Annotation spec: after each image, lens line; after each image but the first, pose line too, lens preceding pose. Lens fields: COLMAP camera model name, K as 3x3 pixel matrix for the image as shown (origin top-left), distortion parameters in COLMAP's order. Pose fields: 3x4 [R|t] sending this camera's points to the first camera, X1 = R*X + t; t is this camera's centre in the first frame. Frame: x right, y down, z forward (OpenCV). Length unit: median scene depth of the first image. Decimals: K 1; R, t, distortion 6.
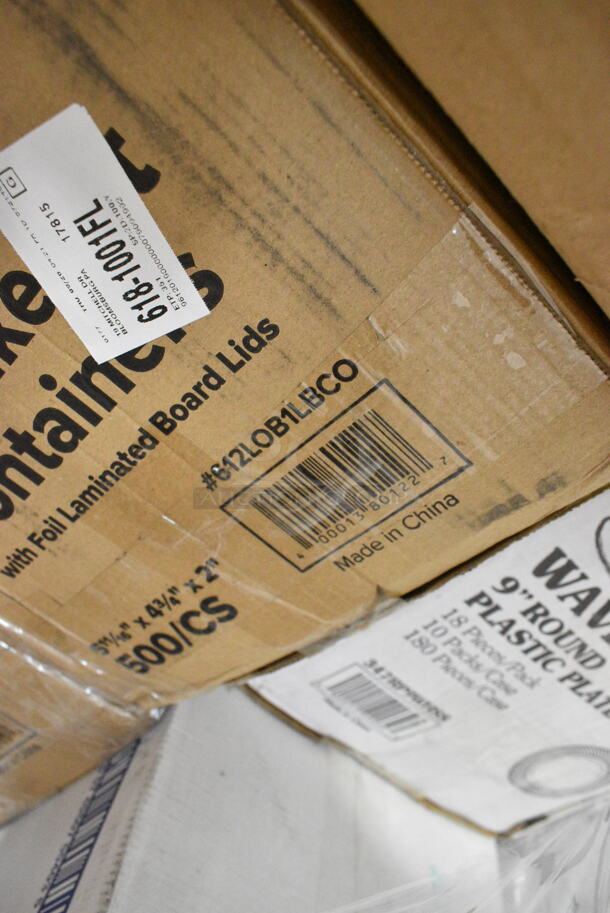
lens RADIAL K [[688.4, 0, 303.6], [0, 688.4, 456.4], [0, 0, 1]] dist [-0.011881, -0.000224]
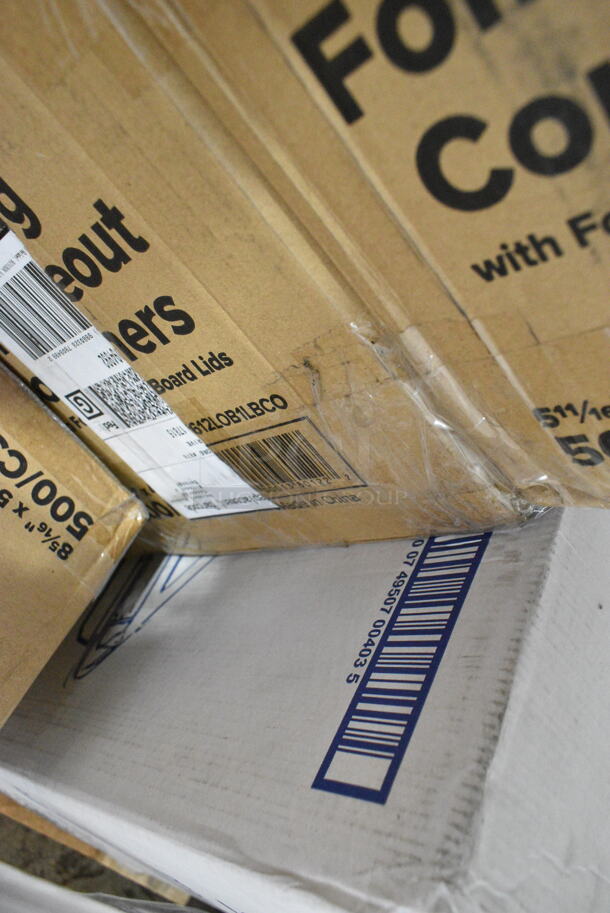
lens RADIAL K [[688.4, 0, 304.9], [0, 688.4, 457.0], [0, 0, 1]] dist [-0.011881, -0.000224]
pose [[0.947668, 0.286735, -0.140384, -0.496925], [-0.221101, 0.906654, 0.359296, 0.148384], [0.230303, -0.309454, 0.922604, 0.365620]]
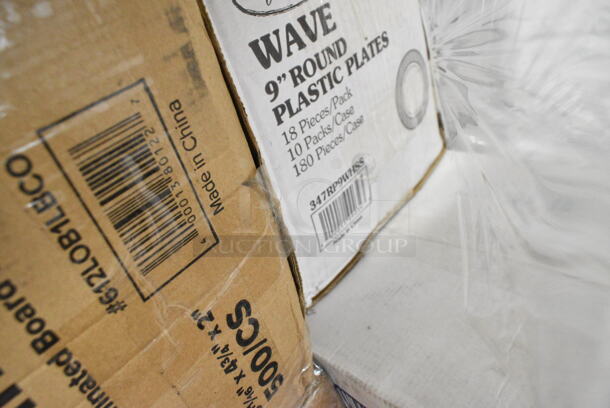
lens RADIAL K [[460.0, 0, 305.4], [0, 460.0, 203.3], [0, 0, 1]] dist [-0.011881, -0.000224]
pose [[0.191831, -0.976871, 0.094472, 0.017810], [0.954512, 0.208092, 0.213554, 0.126835], [-0.228273, 0.049208, 0.972353, 0.171812]]
